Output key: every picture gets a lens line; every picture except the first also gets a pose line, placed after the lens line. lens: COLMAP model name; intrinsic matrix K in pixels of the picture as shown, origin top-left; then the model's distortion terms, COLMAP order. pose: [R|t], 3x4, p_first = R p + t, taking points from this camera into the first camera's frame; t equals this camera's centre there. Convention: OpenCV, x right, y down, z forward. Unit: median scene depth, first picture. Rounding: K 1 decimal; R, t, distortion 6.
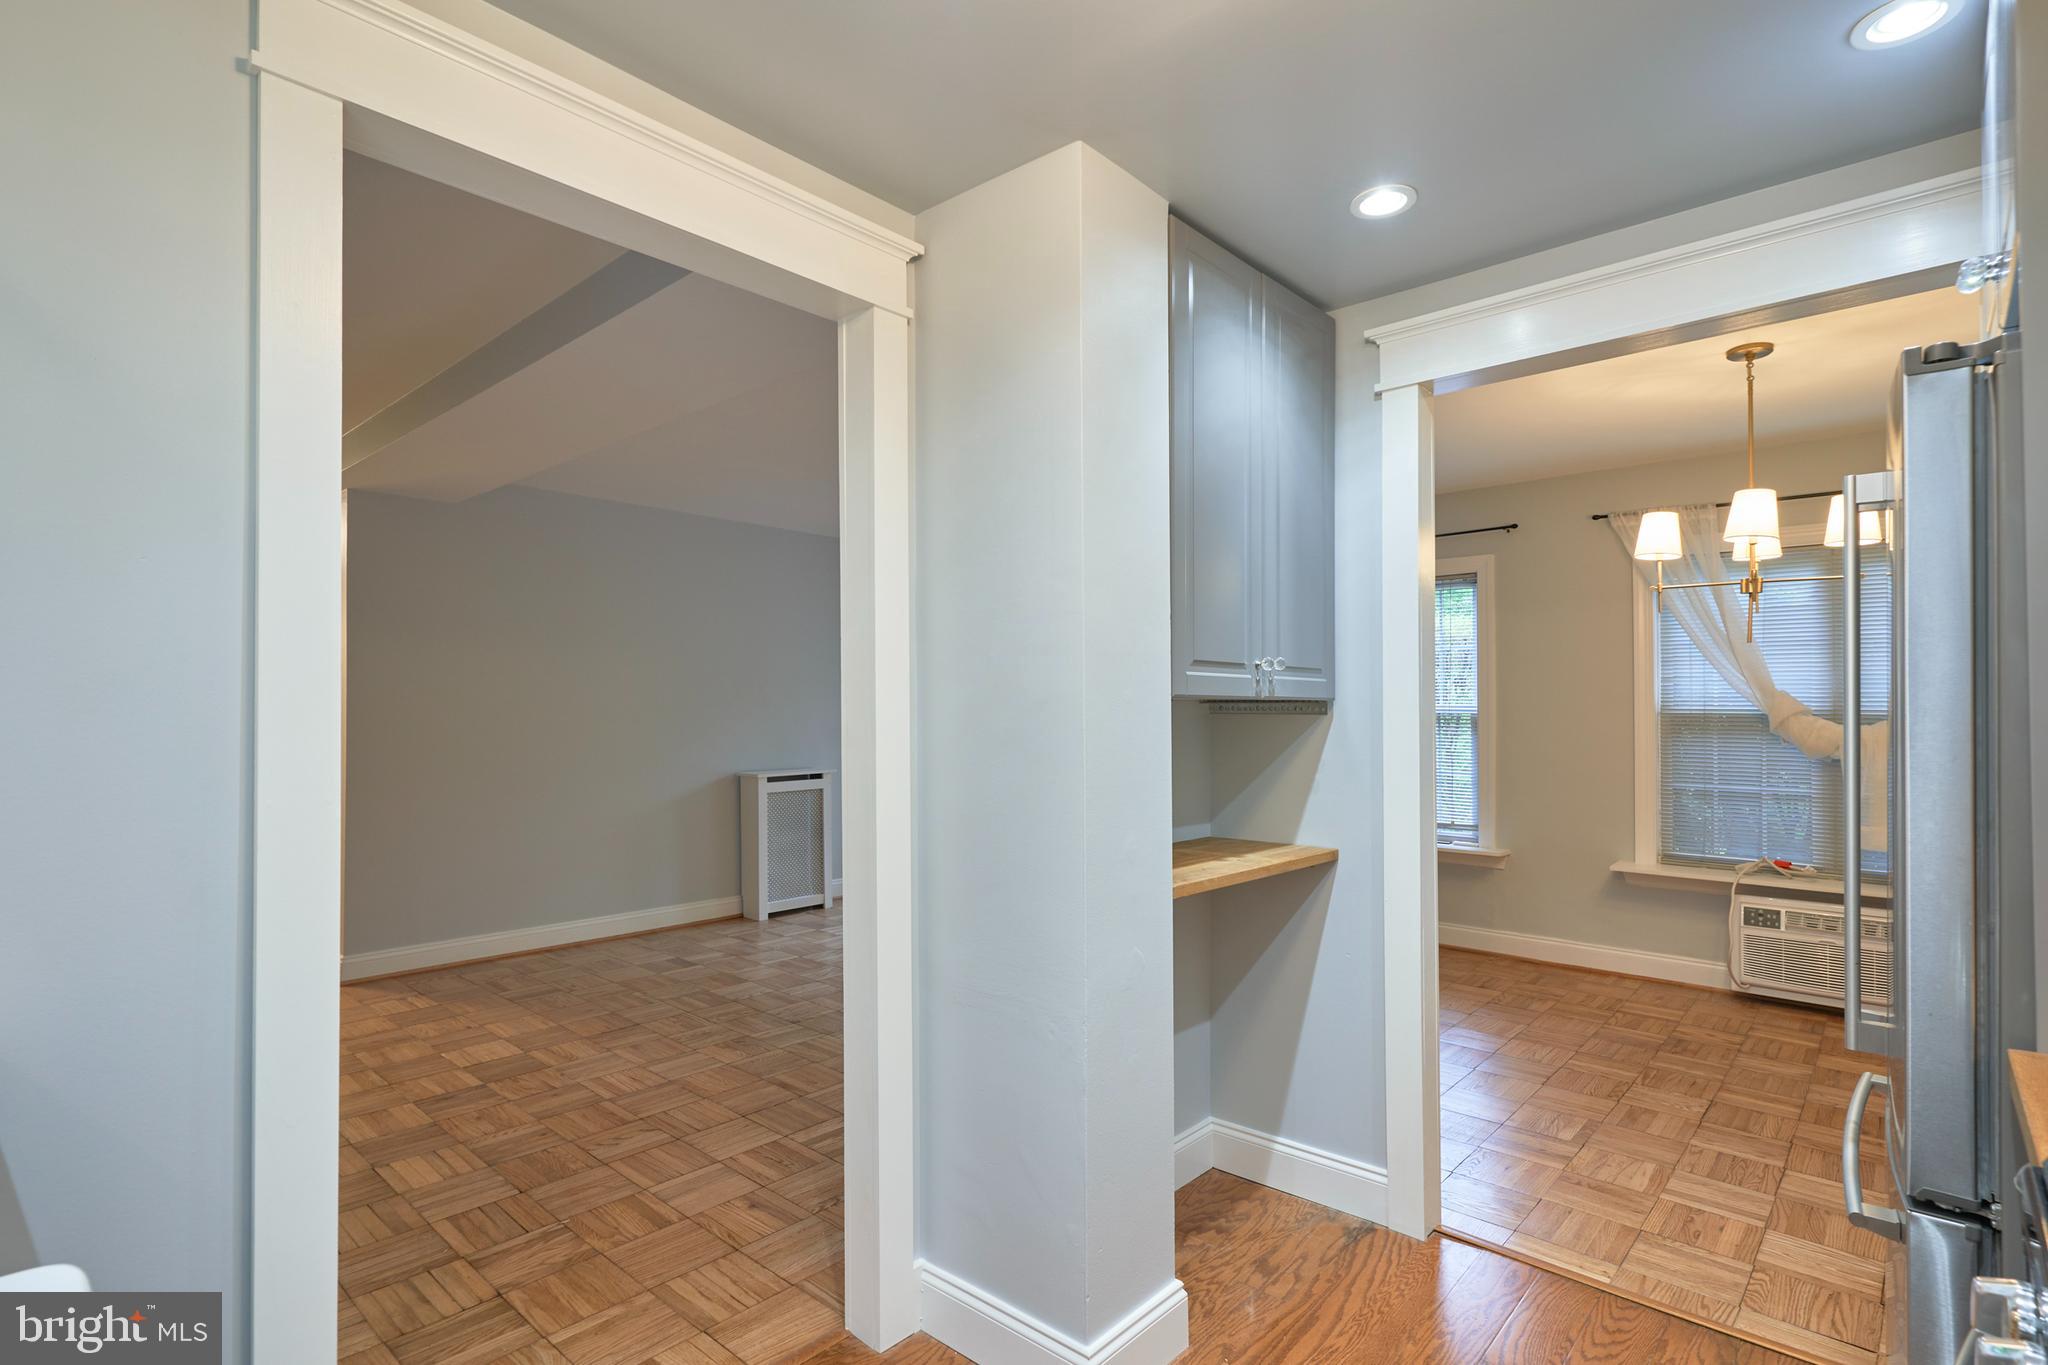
lens RADIAL K [[1002.8, 0, 1016.3], [0, 1002.8, 714.4], [0, 0, 1]] dist [0.005692, 0.000507]
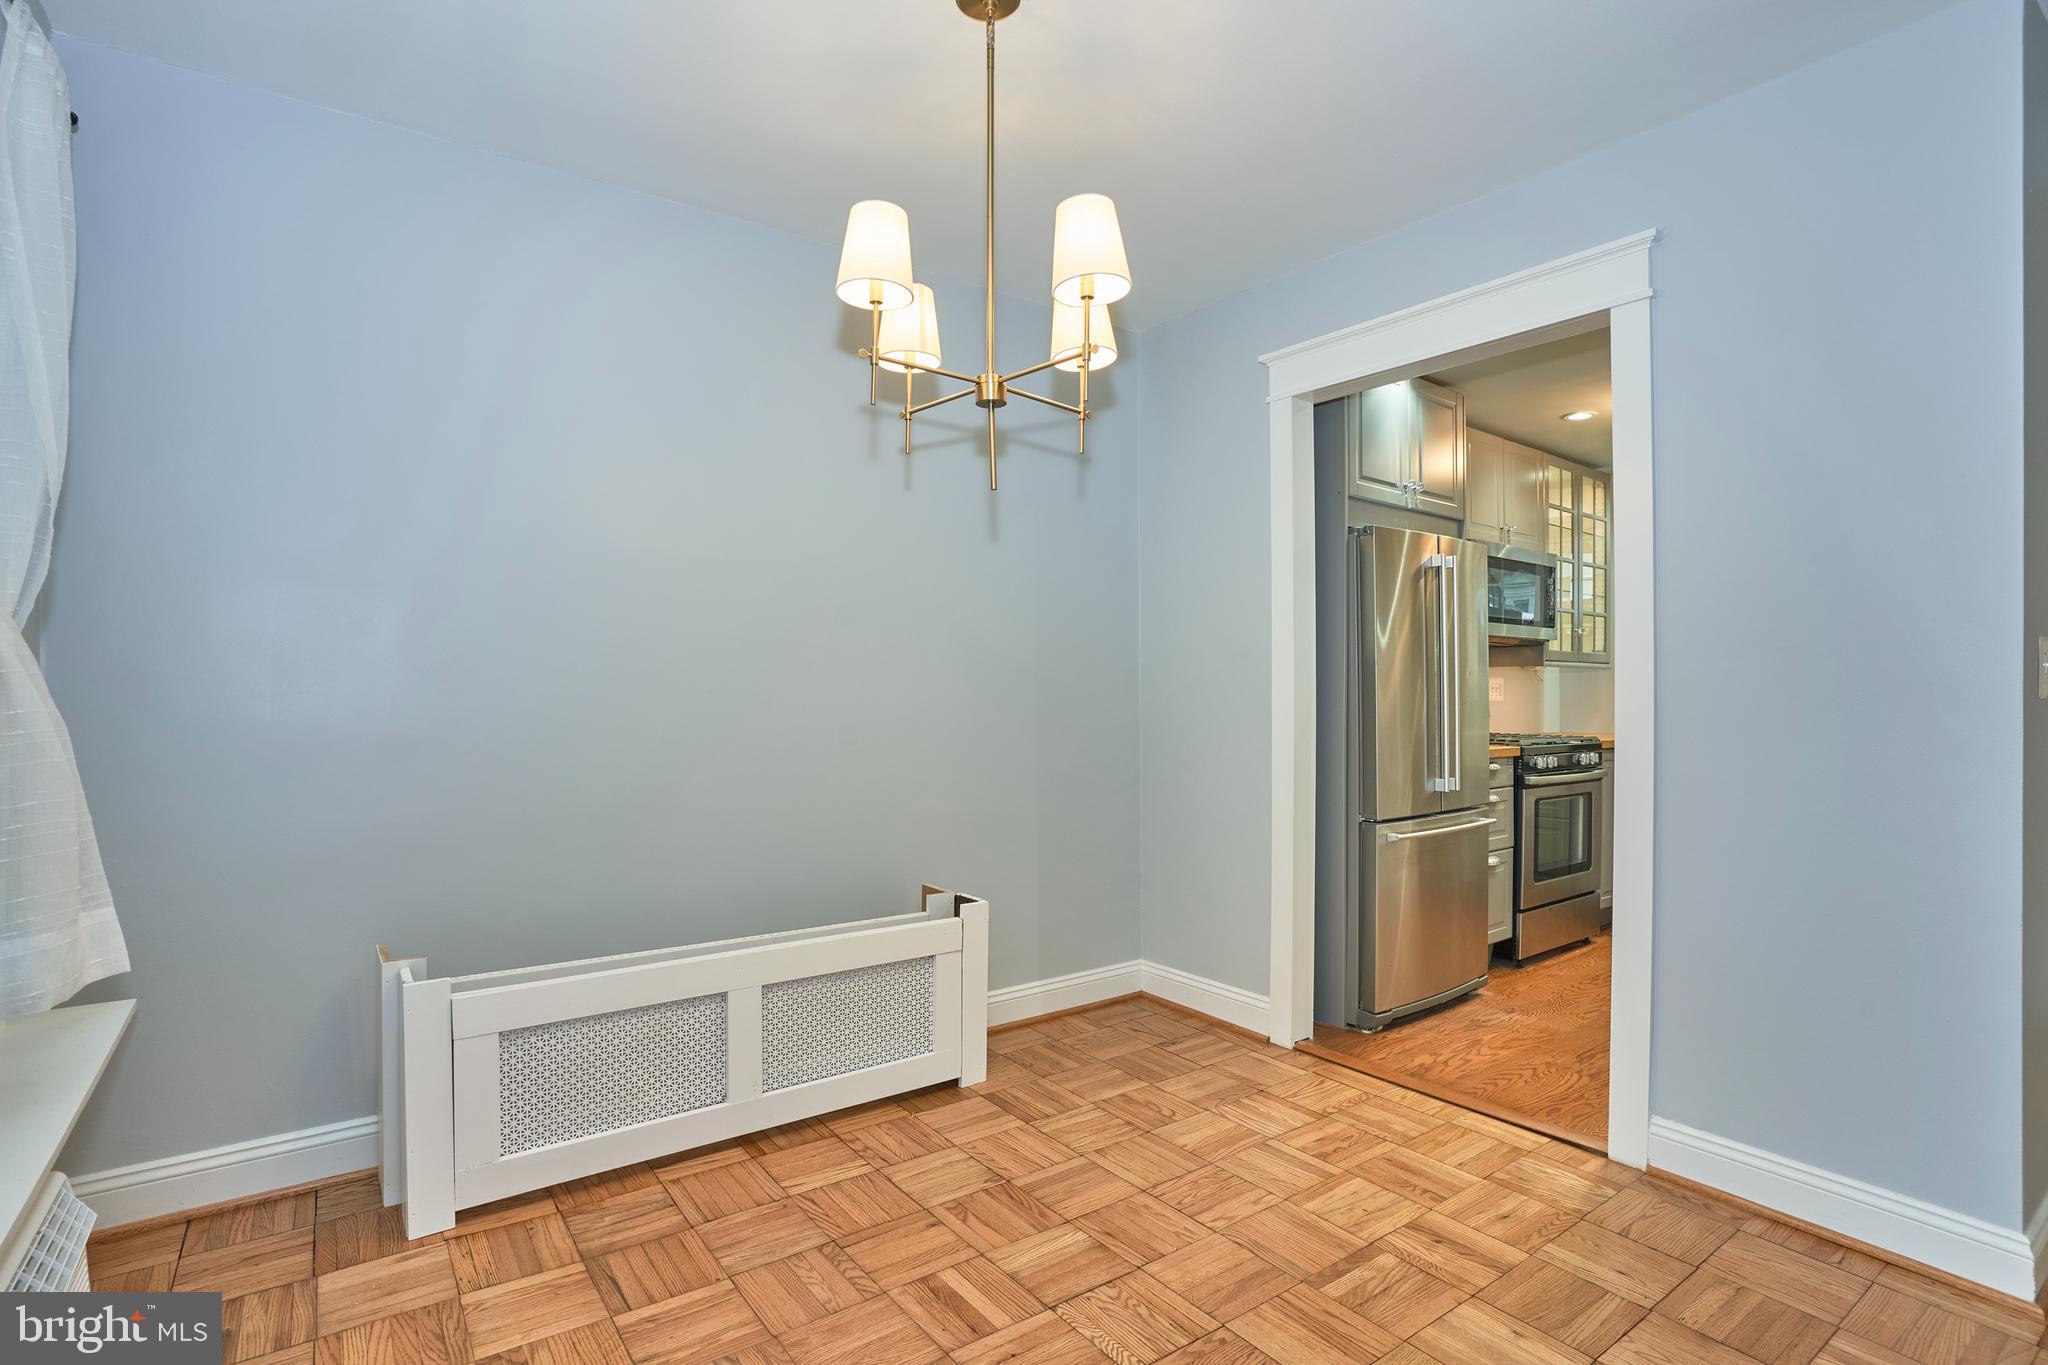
lens RADIAL K [[1013.9, 0, 992.1], [0, 1013.9, 696.5], [0, 0, 1]] dist [-0.095072, 0.038575]
pose [[-0.975709, -0.012360, 0.218722, 0.454339], [-0.010467, 0.999897, 0.009812, 0.029748], [-0.218821, 0.007284, -0.975738, 1.151161]]
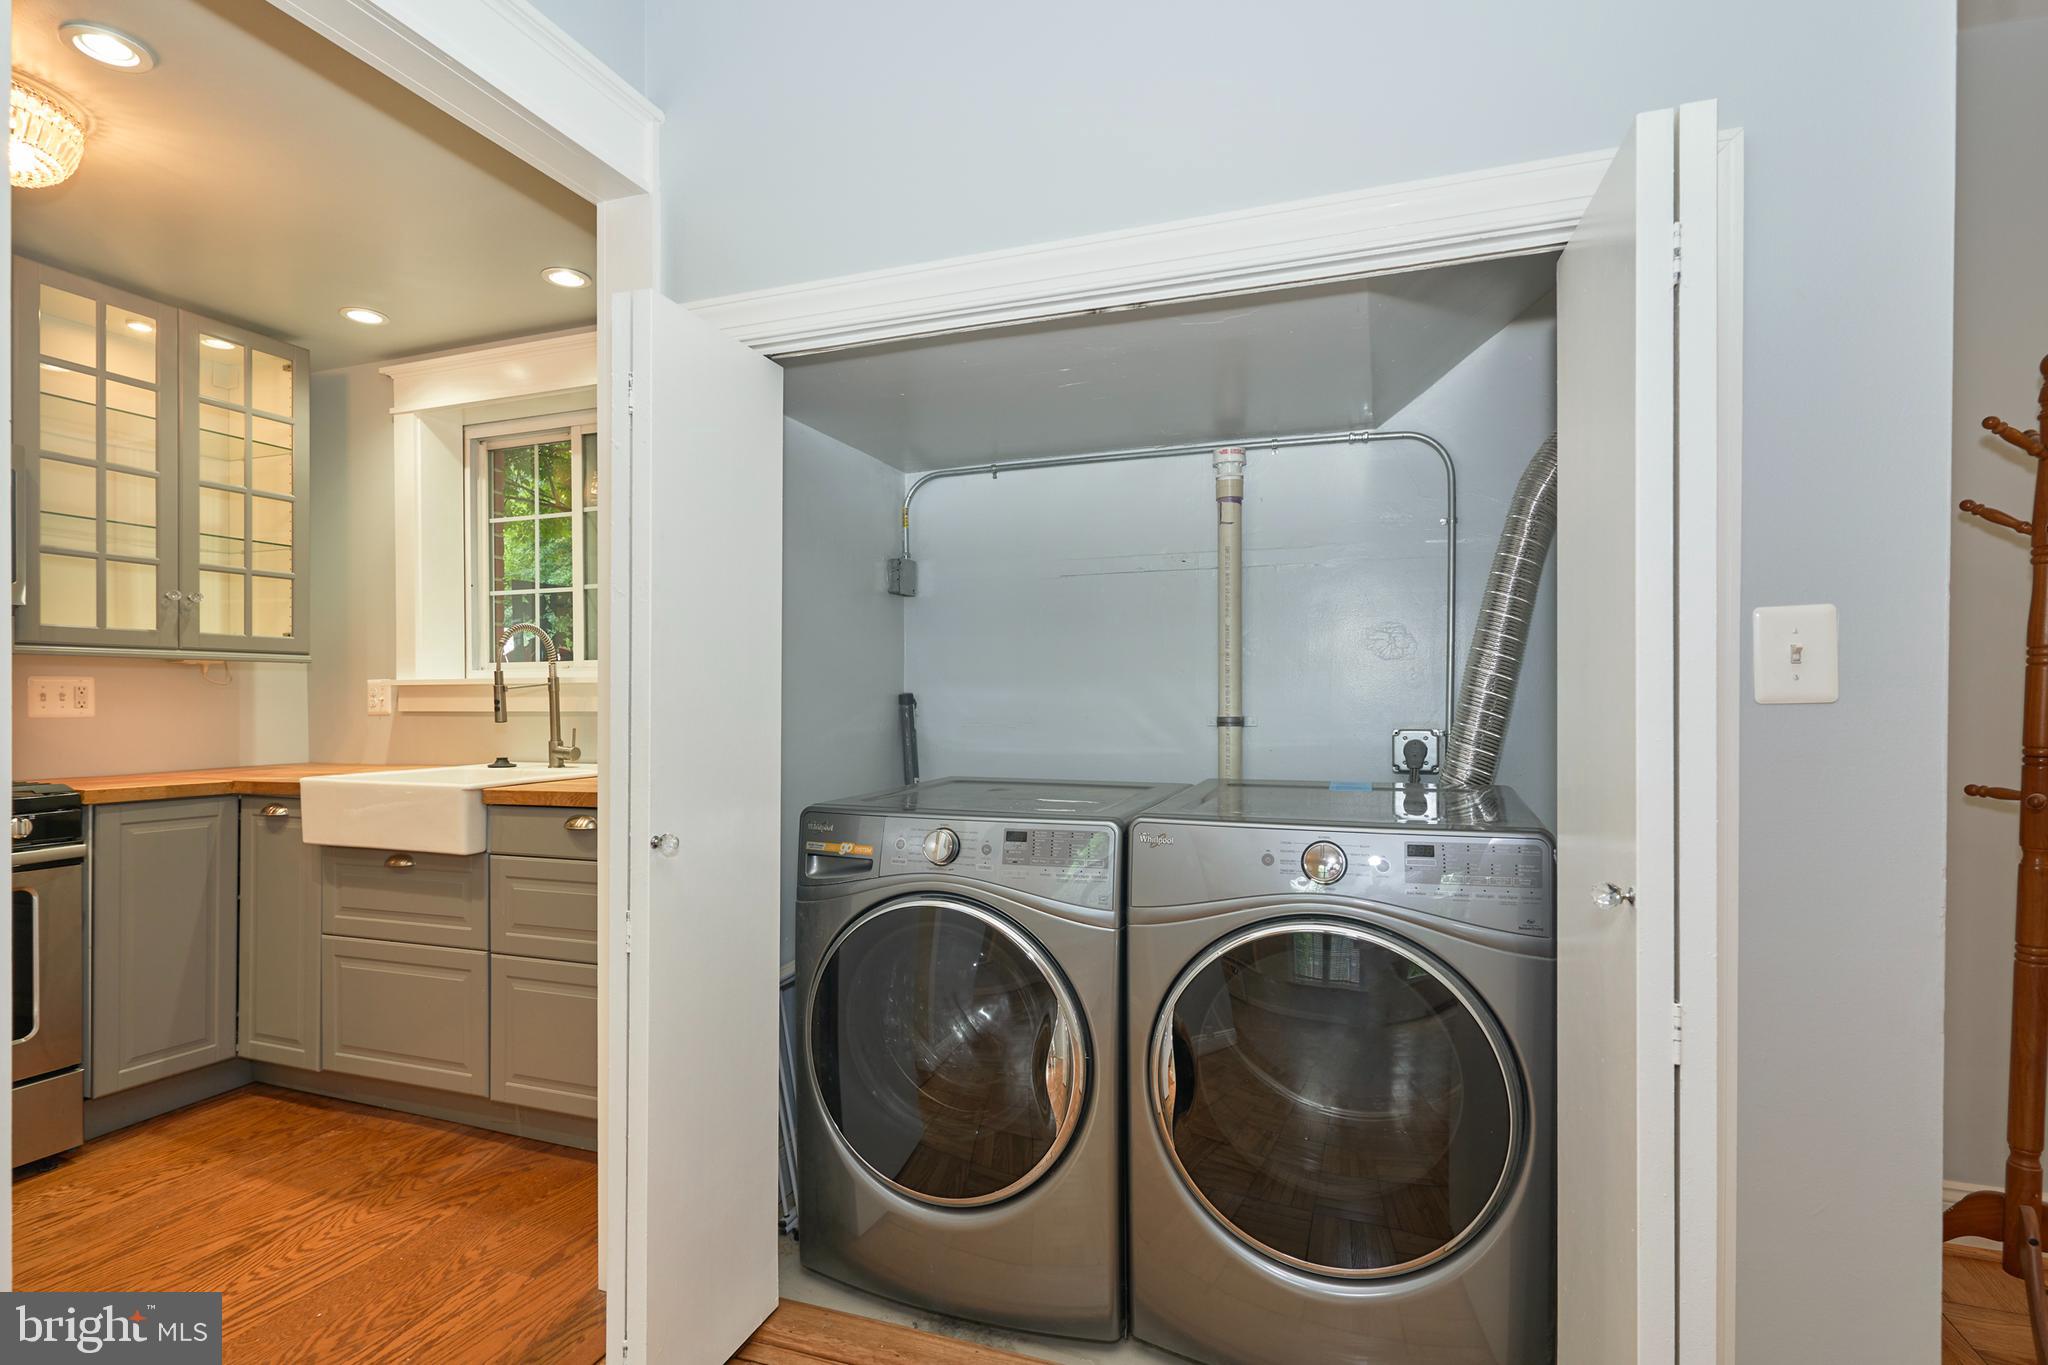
lens RADIAL K [[987.9, 0, 1024.4], [0, 987.9, 711.4], [0, 0, 1]] dist [0.017369, -0.010854]
pose [[-0.929601, 0.004762, -0.368537, -0.208558], [-0.000182, 0.999910, 0.013380, 0.027733], [0.368567, 0.012505, -0.929517, 0.756806]]
